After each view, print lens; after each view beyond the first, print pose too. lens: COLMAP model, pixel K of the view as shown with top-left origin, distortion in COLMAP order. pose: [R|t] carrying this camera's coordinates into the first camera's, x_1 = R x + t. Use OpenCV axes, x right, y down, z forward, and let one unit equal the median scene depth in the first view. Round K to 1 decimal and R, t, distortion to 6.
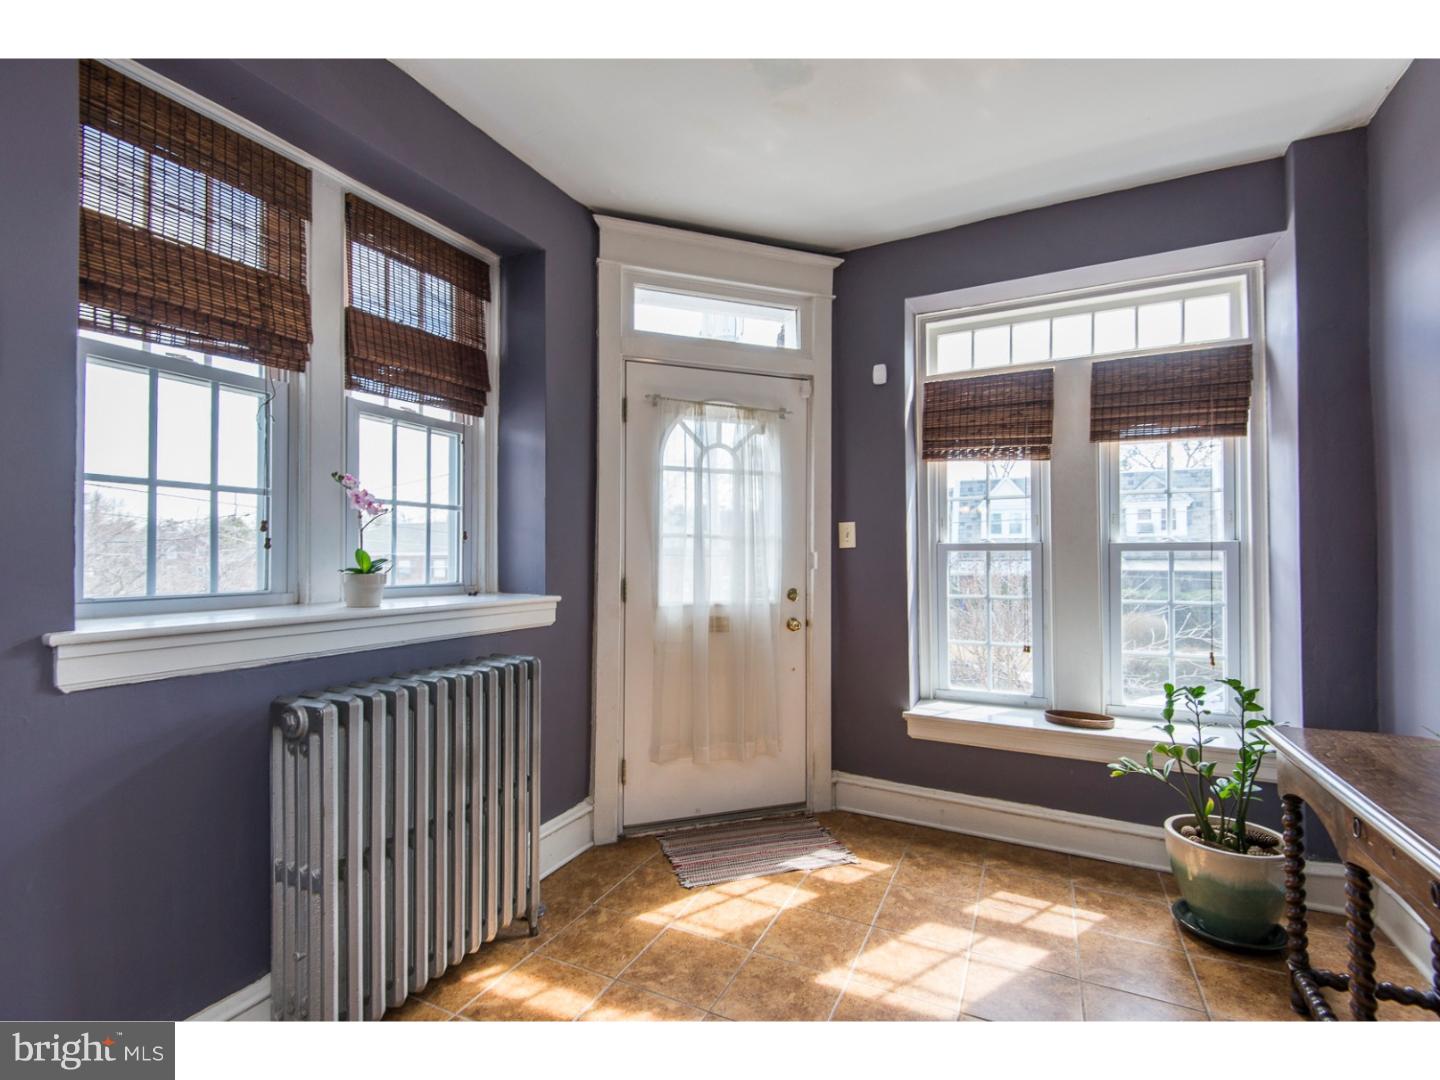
lens RADIAL K [[666.2, 0, 718.5], [0, 666.2, 552.0], [0, 0, 1]] dist [0.043109, -0.028087]
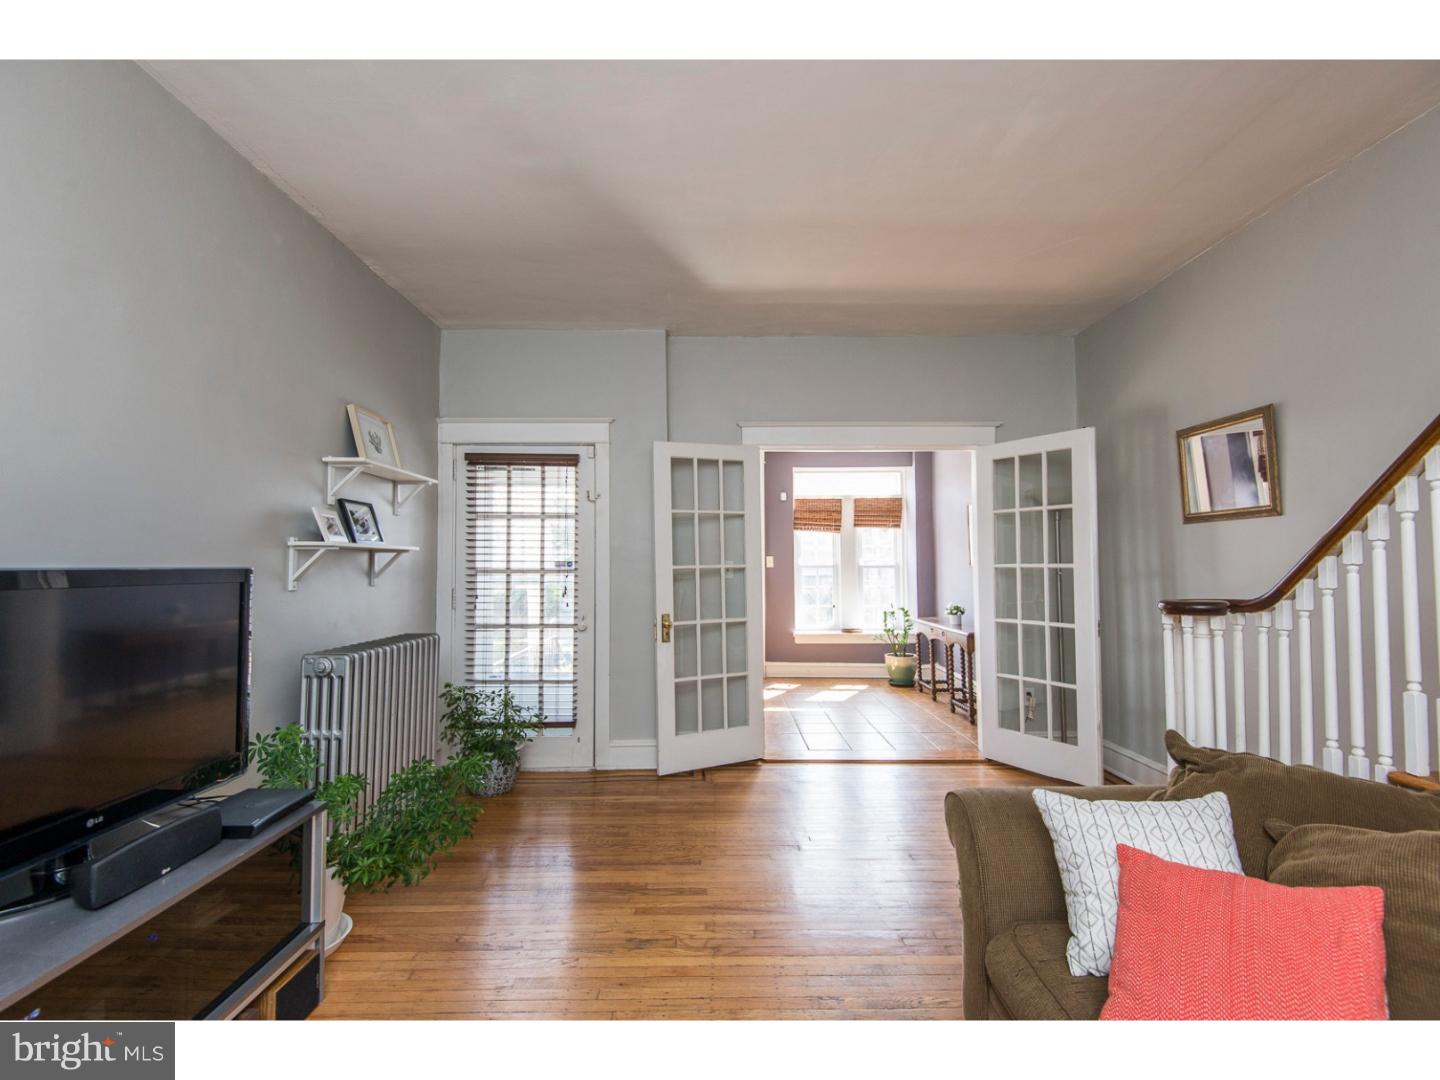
lens RADIAL K [[665.2, 0, 724.0], [0, 665.2, 537.8], [0, 0, 1]] dist [0.041650, -0.000001]
pose [[0.894458, 0.016991, 0.446830, -1.063332], [-0.000442, 0.999311, -0.037114, -0.023915], [-0.447153, 0.032999, 0.893849, -1.103242]]
